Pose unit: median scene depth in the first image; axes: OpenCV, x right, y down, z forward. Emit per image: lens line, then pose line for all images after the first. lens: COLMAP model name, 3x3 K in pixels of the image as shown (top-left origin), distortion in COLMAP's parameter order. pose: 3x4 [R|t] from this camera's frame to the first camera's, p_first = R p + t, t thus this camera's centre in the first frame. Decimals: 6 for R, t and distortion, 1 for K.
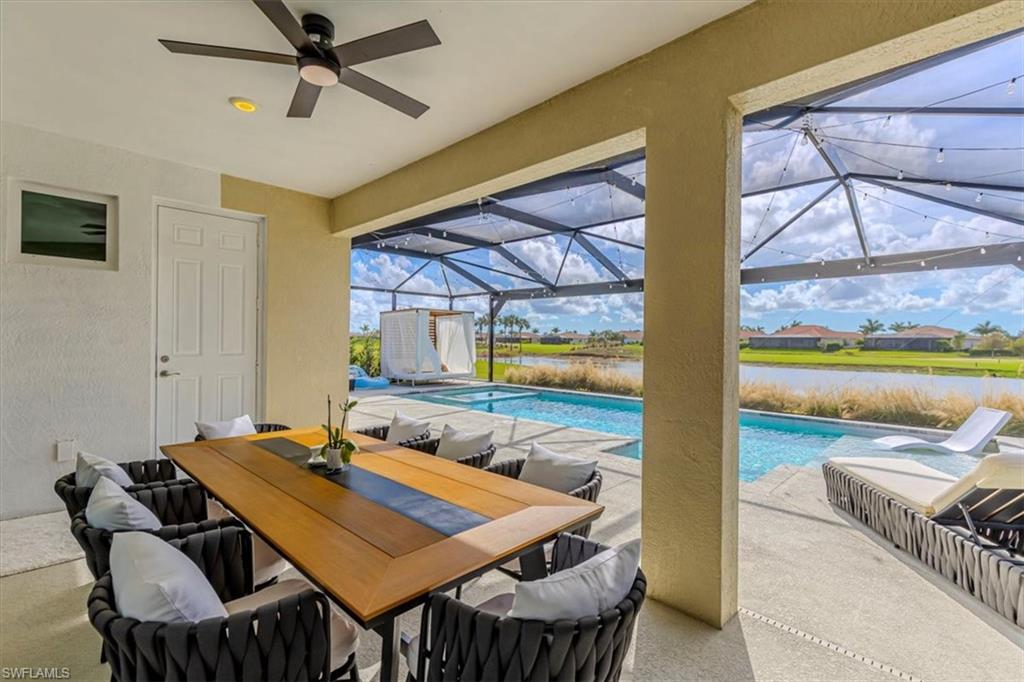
lens RADIAL K [[457.8, 0, 516.0], [0, 457.8, 340.2], [0, 0, 1]] dist [0.012934, -0.004598]
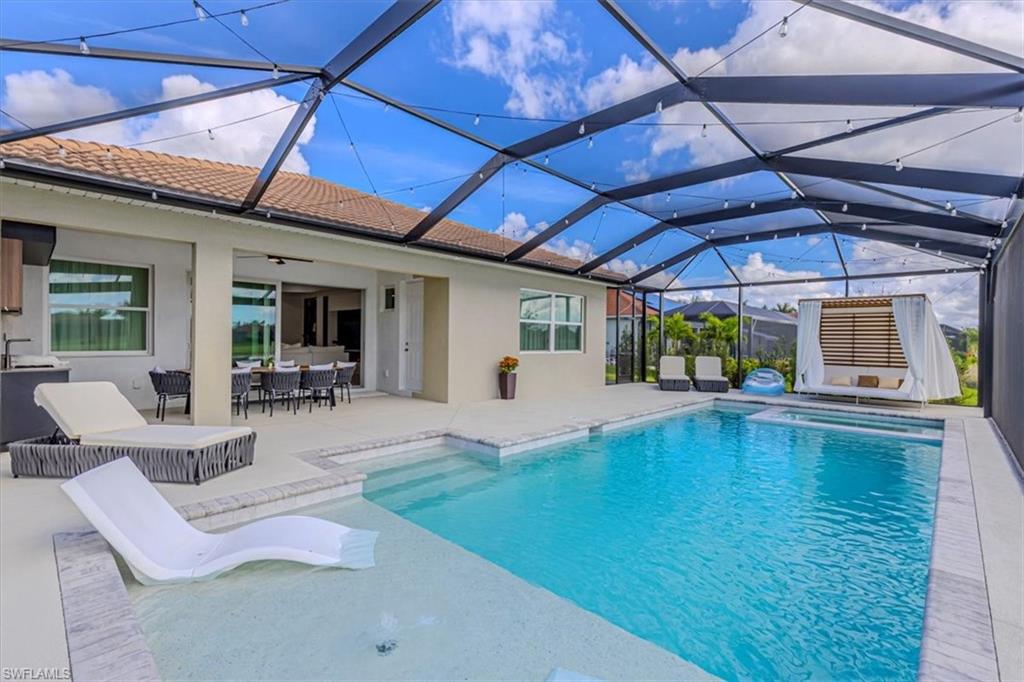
lens RADIAL K [[457.8, 0, 516.0], [0, 457.8, 340.2], [0, 0, 1]] dist [0.012934, -0.004598]
pose [[0.008438, -0.009998, -0.999914, 0.096272], [-0.011325, 0.999885, -0.010093, 0.002210], [0.999900, 0.011409, 0.008324, 0.086364]]
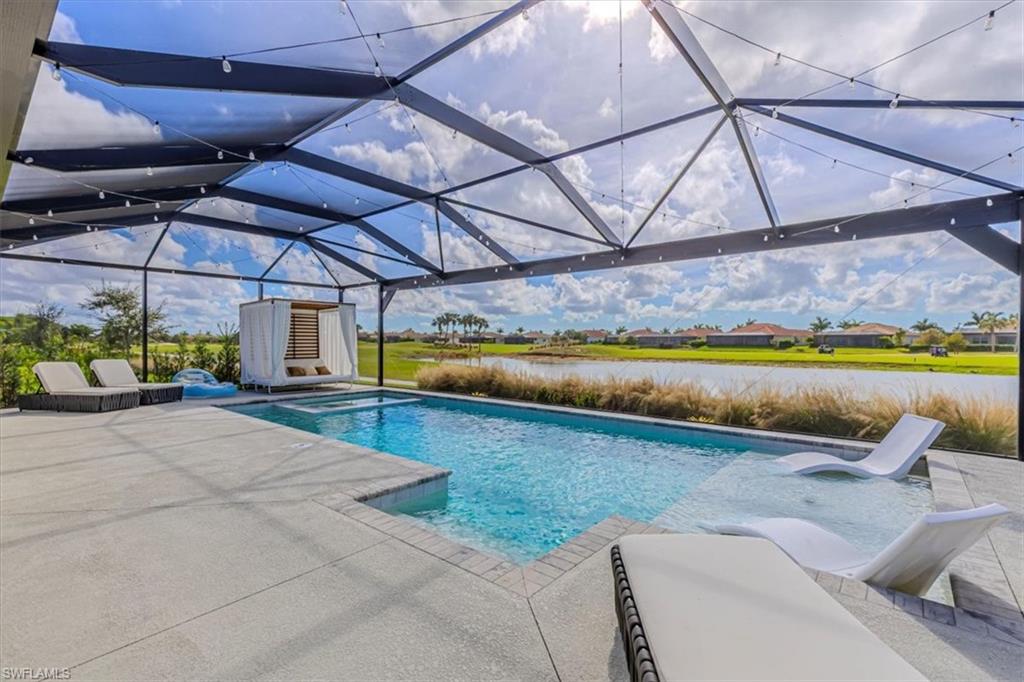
lens RADIAL K [[457.8, 0, 516.0], [0, 457.8, 340.2], [0, 0, 1]] dist [0.012934, -0.004598]
pose [[0.997559, -0.007996, 0.069365, 0.027383], [0.008027, 0.999968, -0.000169, 0.001502], [-0.069362, 0.000726, 0.997591, 0.025123]]
